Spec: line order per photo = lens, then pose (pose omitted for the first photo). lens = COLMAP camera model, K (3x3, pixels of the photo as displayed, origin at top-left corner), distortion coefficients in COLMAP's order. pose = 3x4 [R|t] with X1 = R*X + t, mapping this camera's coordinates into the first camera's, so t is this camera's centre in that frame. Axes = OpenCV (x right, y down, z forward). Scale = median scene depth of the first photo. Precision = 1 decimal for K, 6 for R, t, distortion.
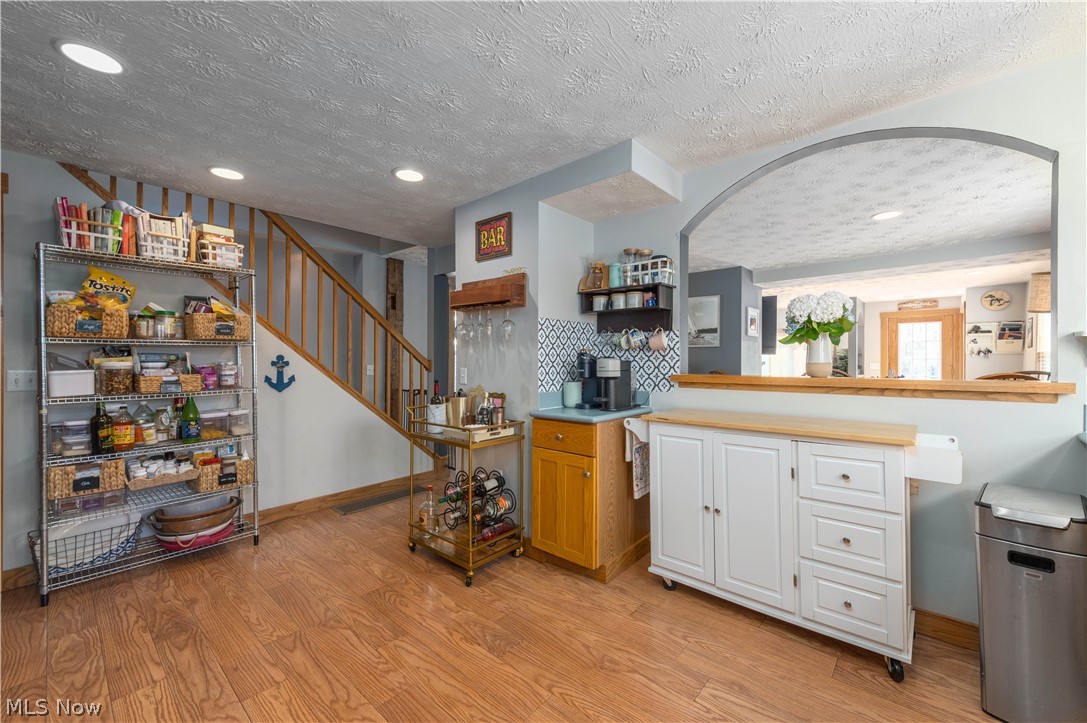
lens RADIAL K [[429.9, 0, 554.5], [0, 429.9, 358.3], [0, 0, 1]] dist [0.014520, -0.003568]
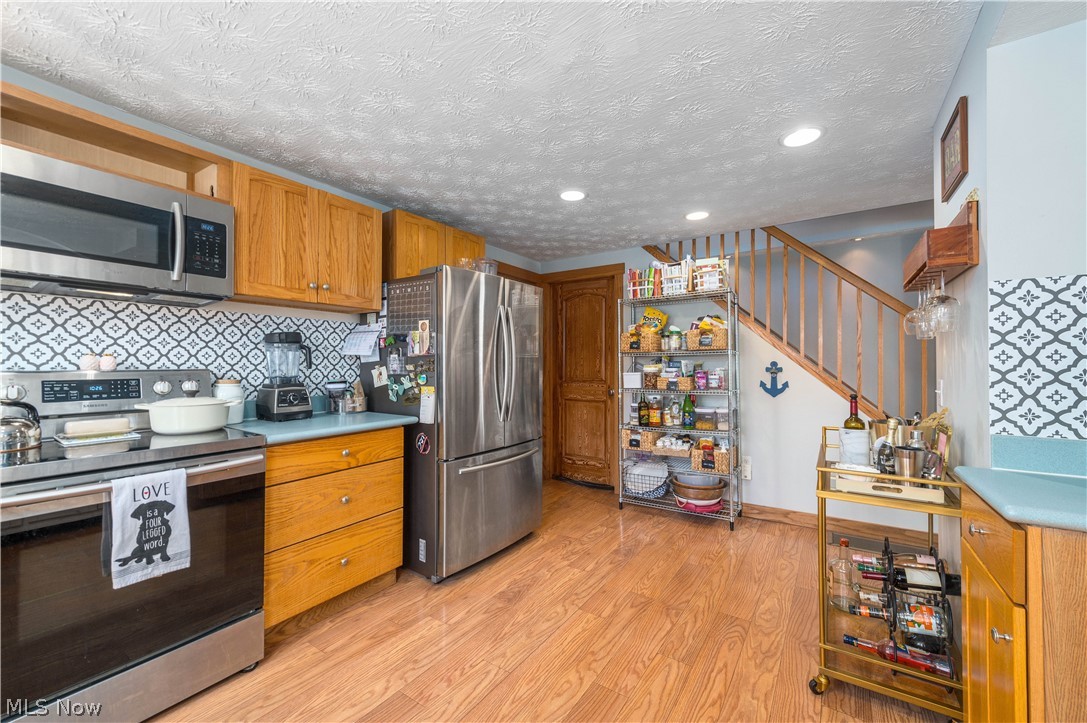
lens RADIAL K [[429.9, 0, 571.2], [0, 429.9, 359.7], [0, 0, 1]] dist [0.014520, -0.003568]
pose [[0.130793, -0.013918, -0.991312, 0.411653], [0.006618, 0.999891, -0.013165, -0.001541], [0.991388, -0.004838, 0.130871, 0.481143]]
